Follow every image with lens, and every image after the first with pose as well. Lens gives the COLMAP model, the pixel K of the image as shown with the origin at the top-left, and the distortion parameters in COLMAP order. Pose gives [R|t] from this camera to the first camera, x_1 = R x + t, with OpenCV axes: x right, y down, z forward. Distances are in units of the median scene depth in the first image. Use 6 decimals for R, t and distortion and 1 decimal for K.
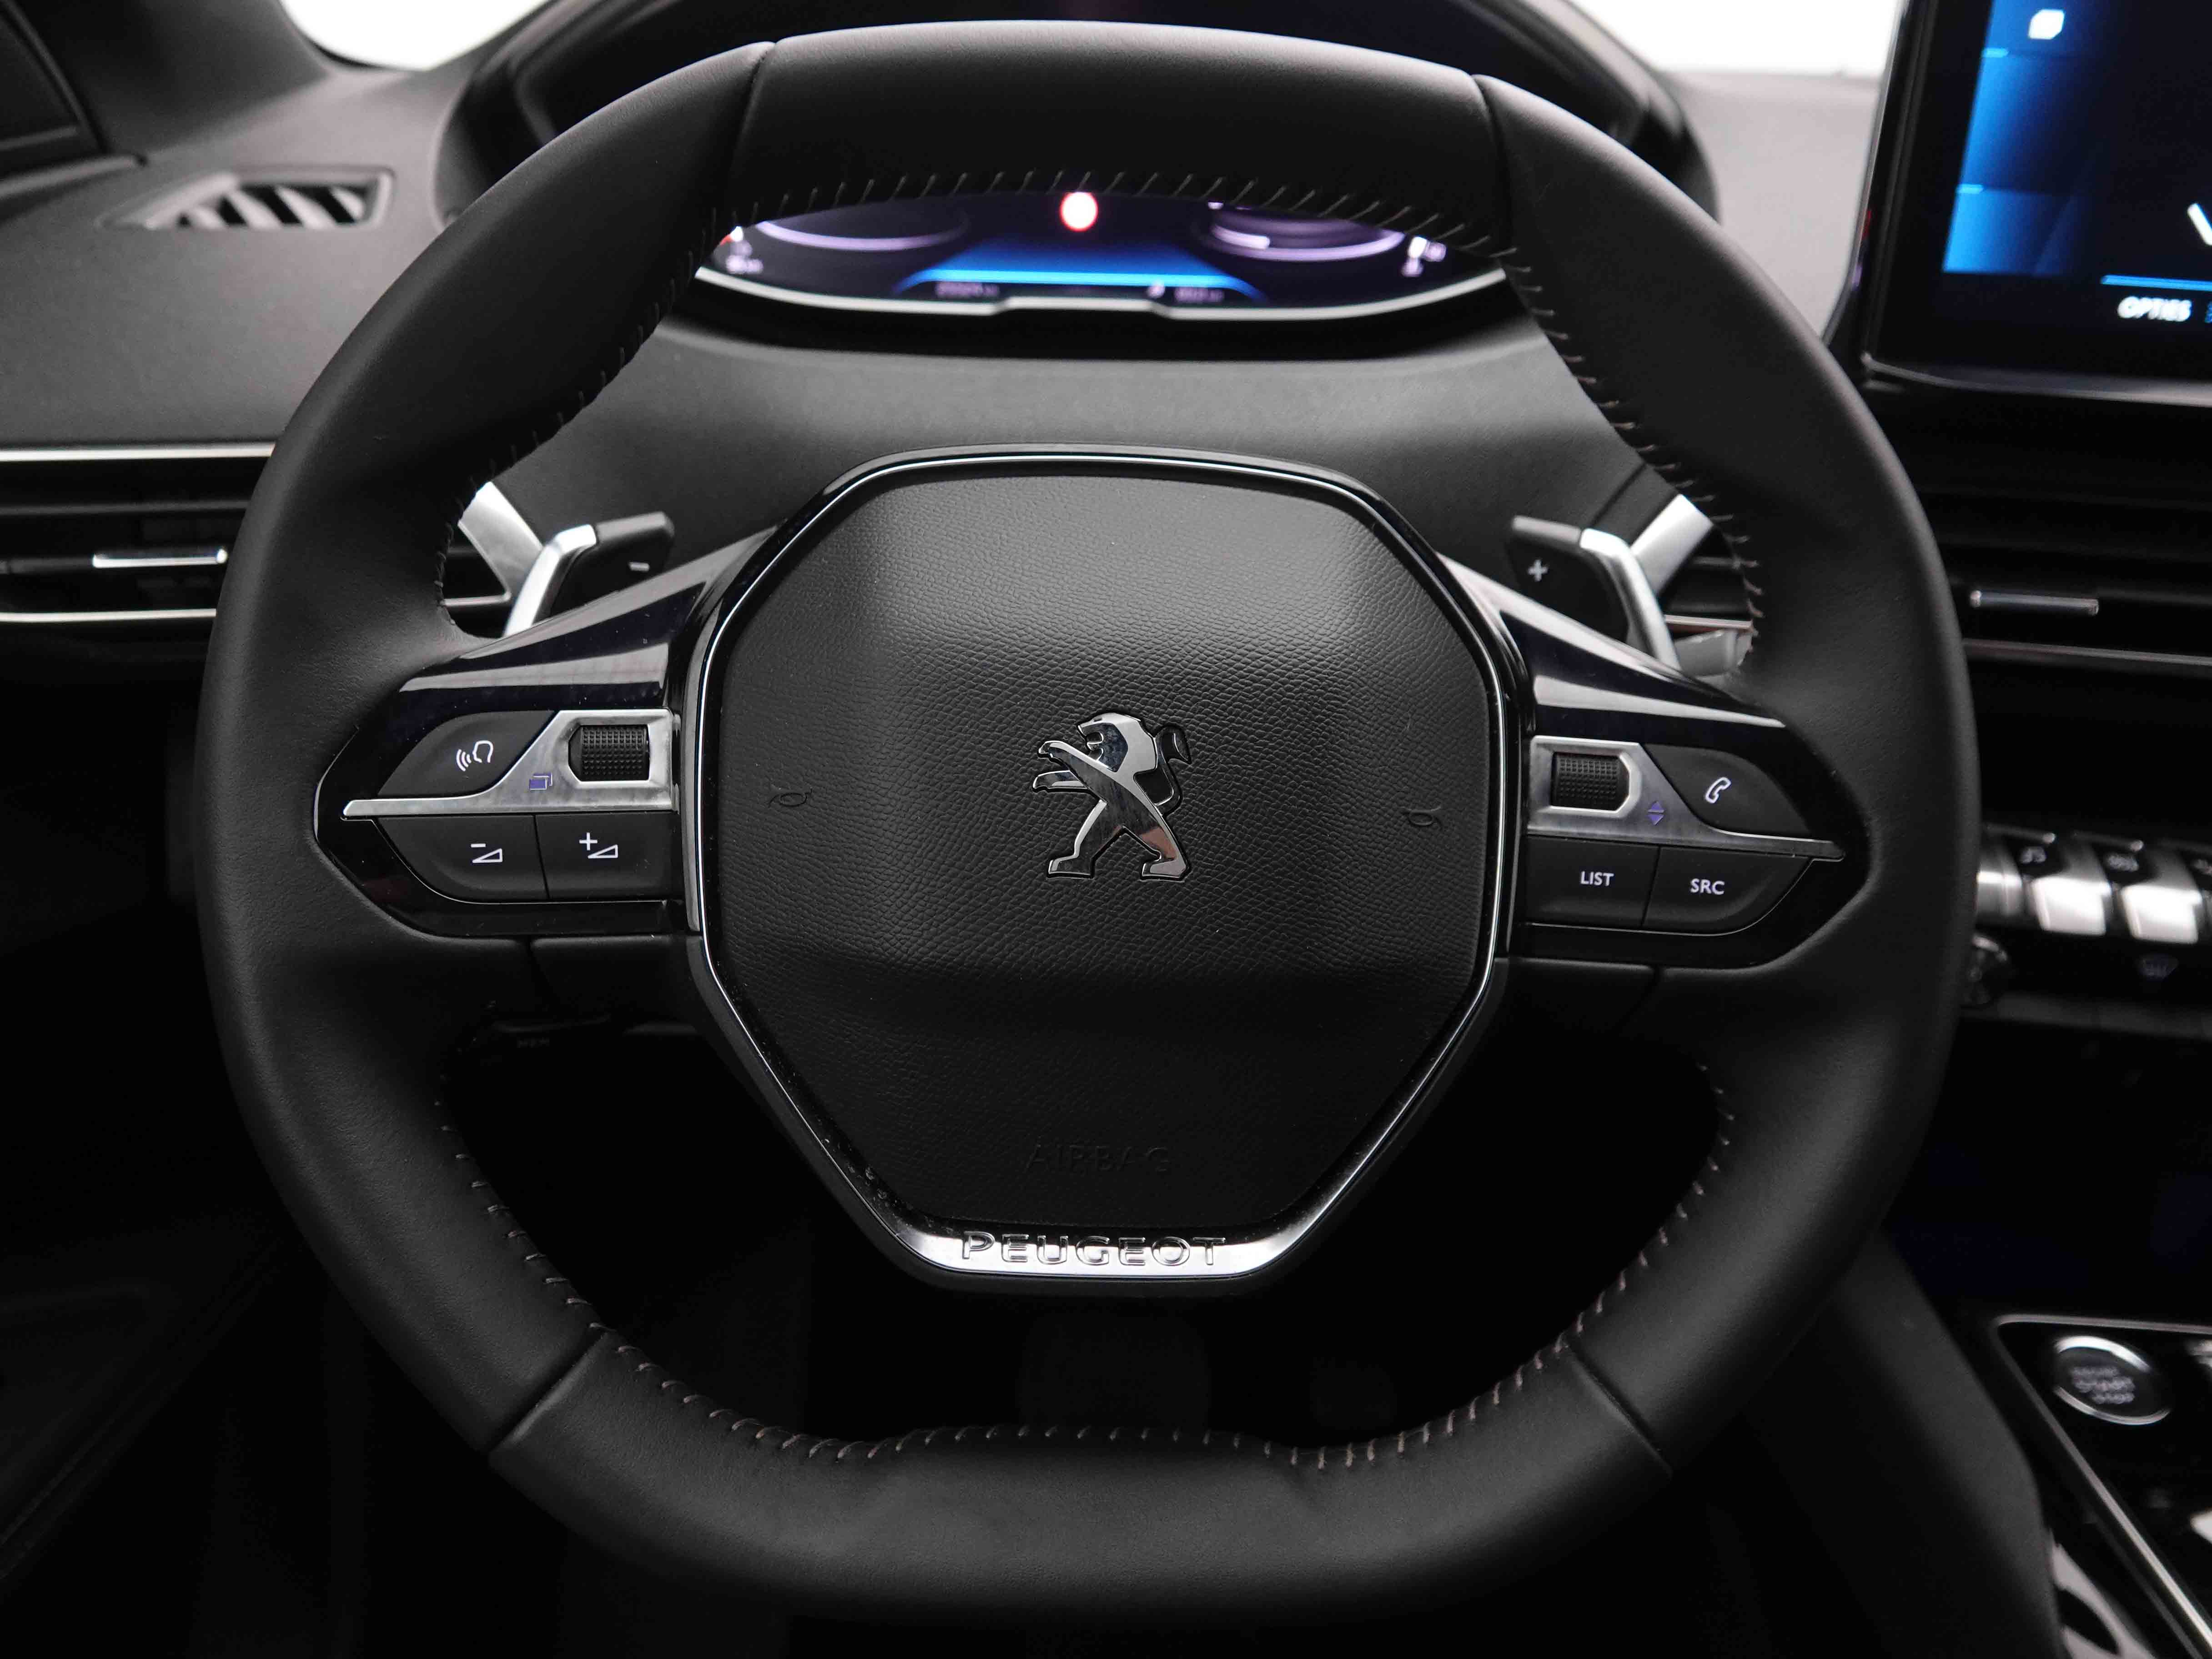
lens RADIAL K [[1478.2, 0, 1106.0], [0, 1478.2, 829.5], [0, 0, 1]] dist [-0.002173, -0.001705]
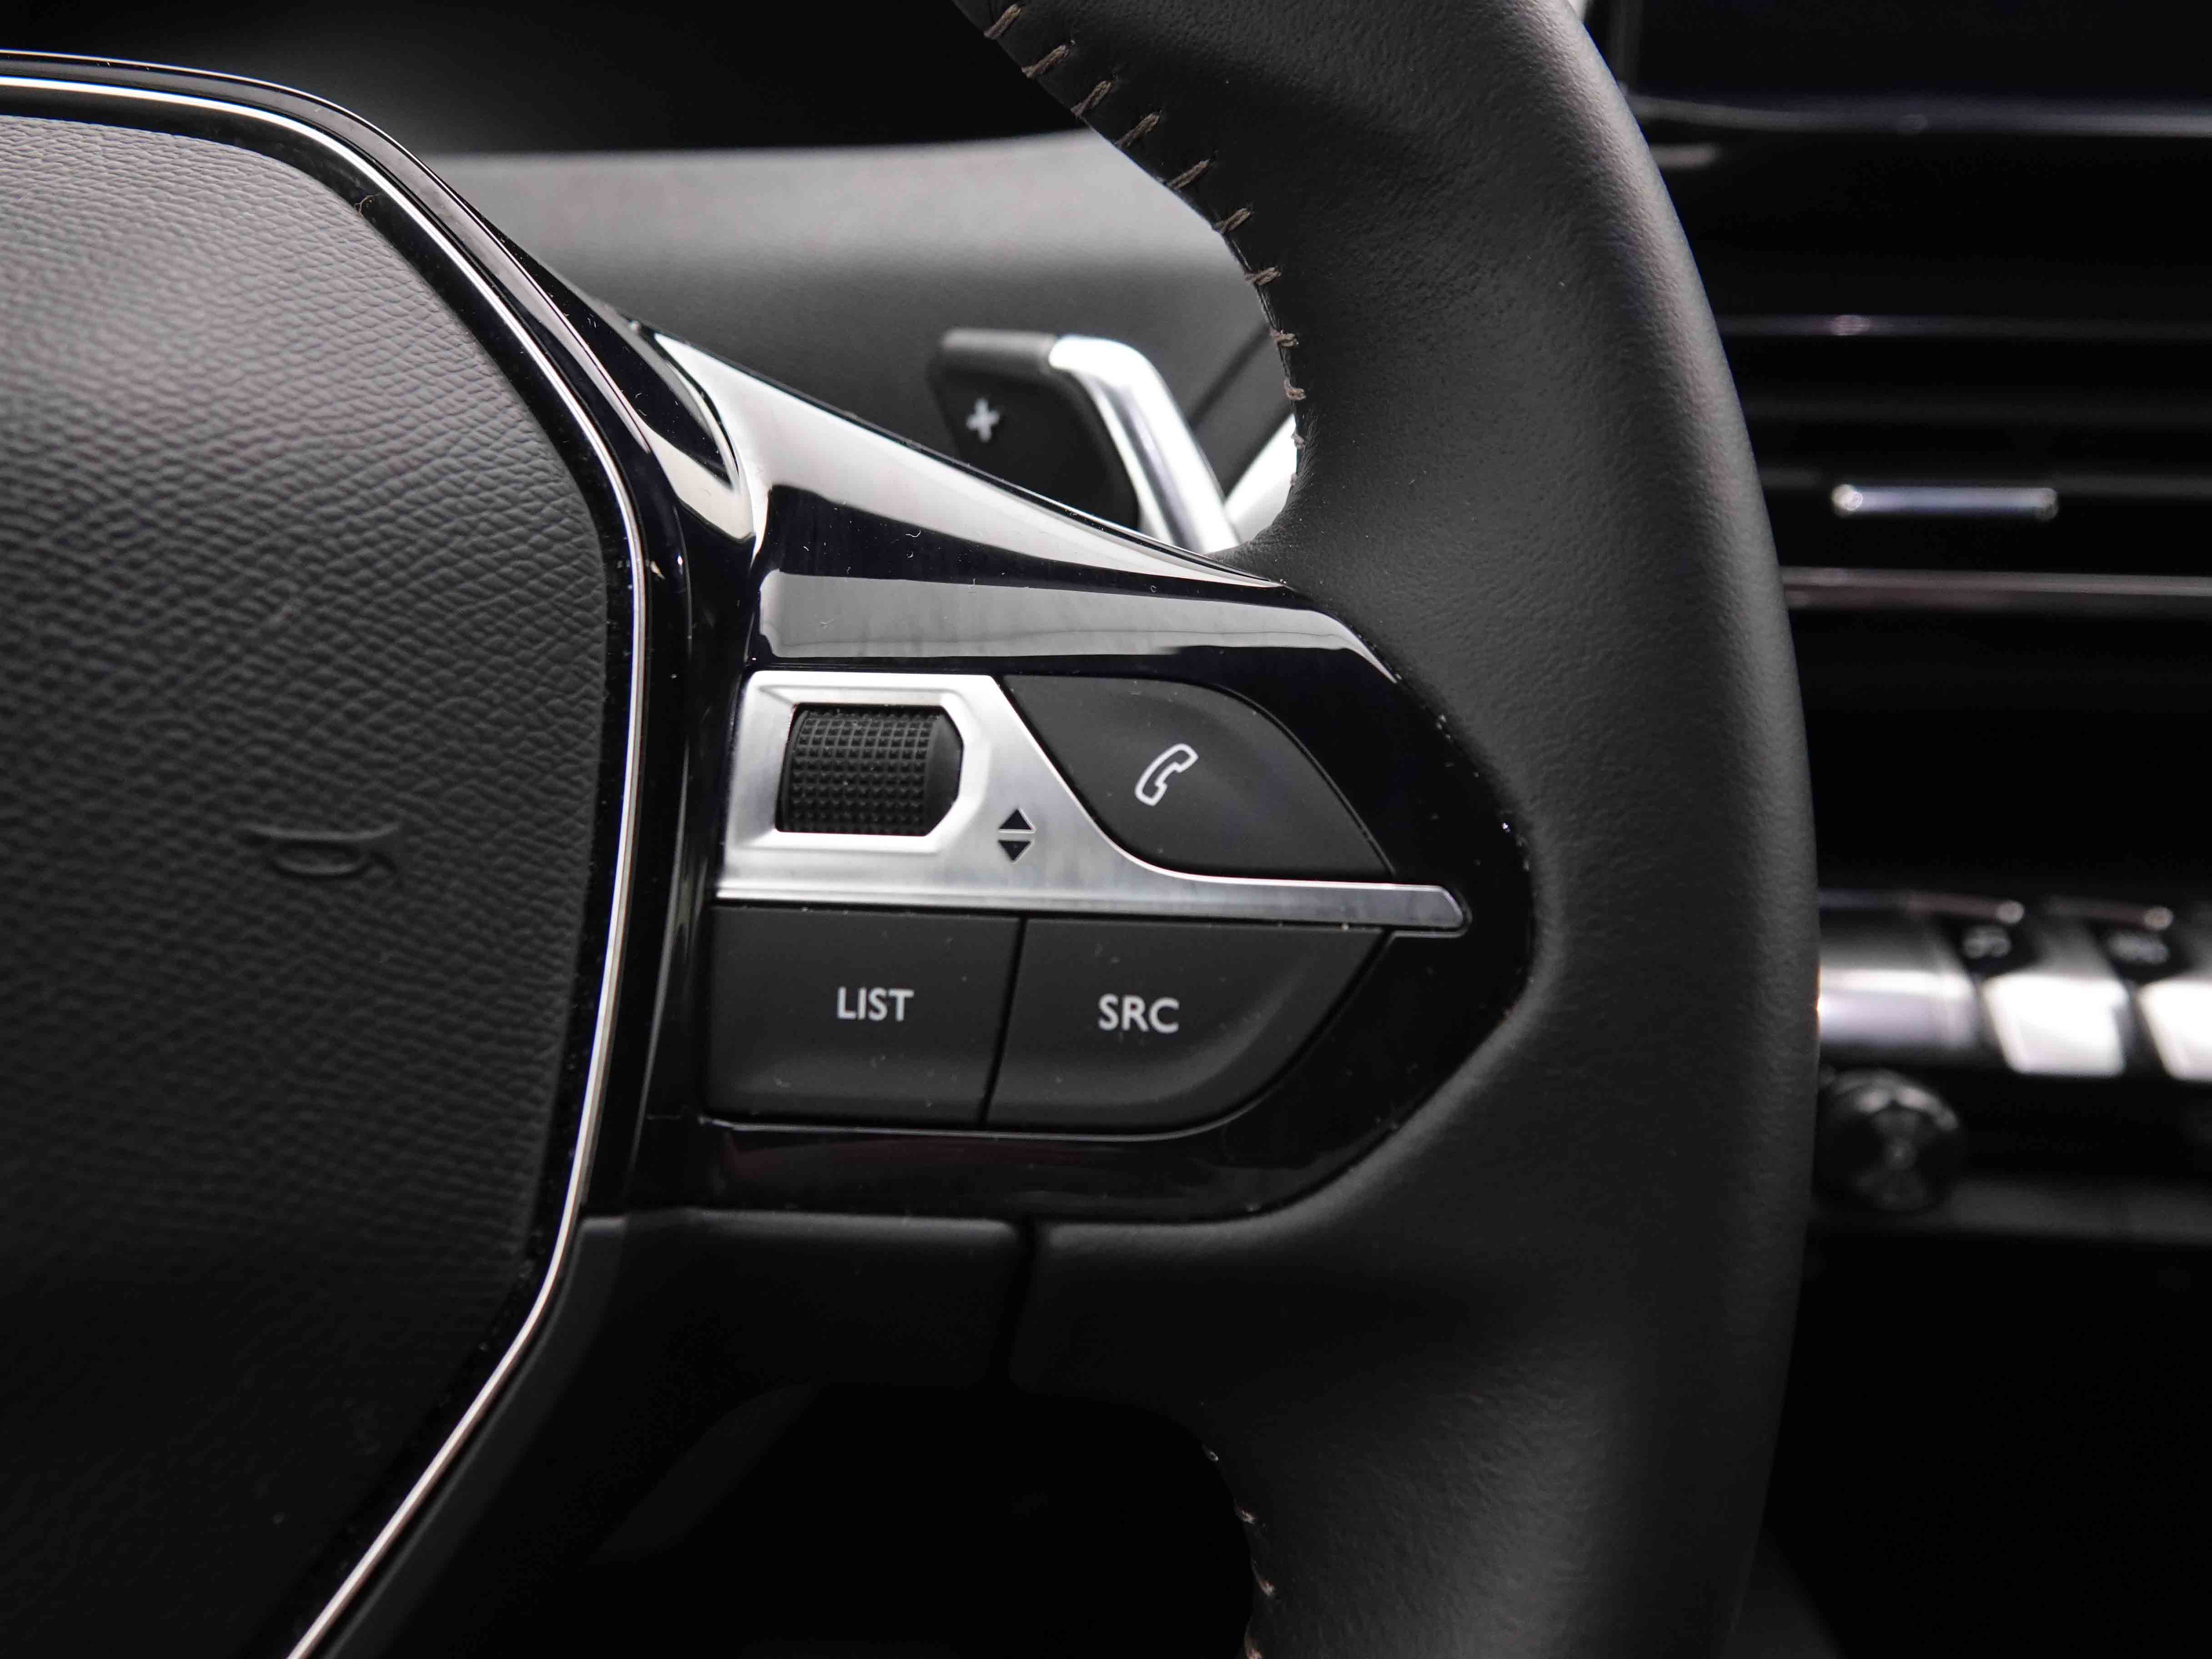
lens RADIAL K [[1478.2, 0, 1106.0], [0, 1478.2, 829.5], [0, 0, 1]] dist [-0.002173, -0.001705]
pose [[0.999271, -0.035596, 0.013812, 0.390685], [0.036829, 0.994034, -0.102668, 0.029676], [-0.010075, 0.103101, 0.994620, 0.595926]]
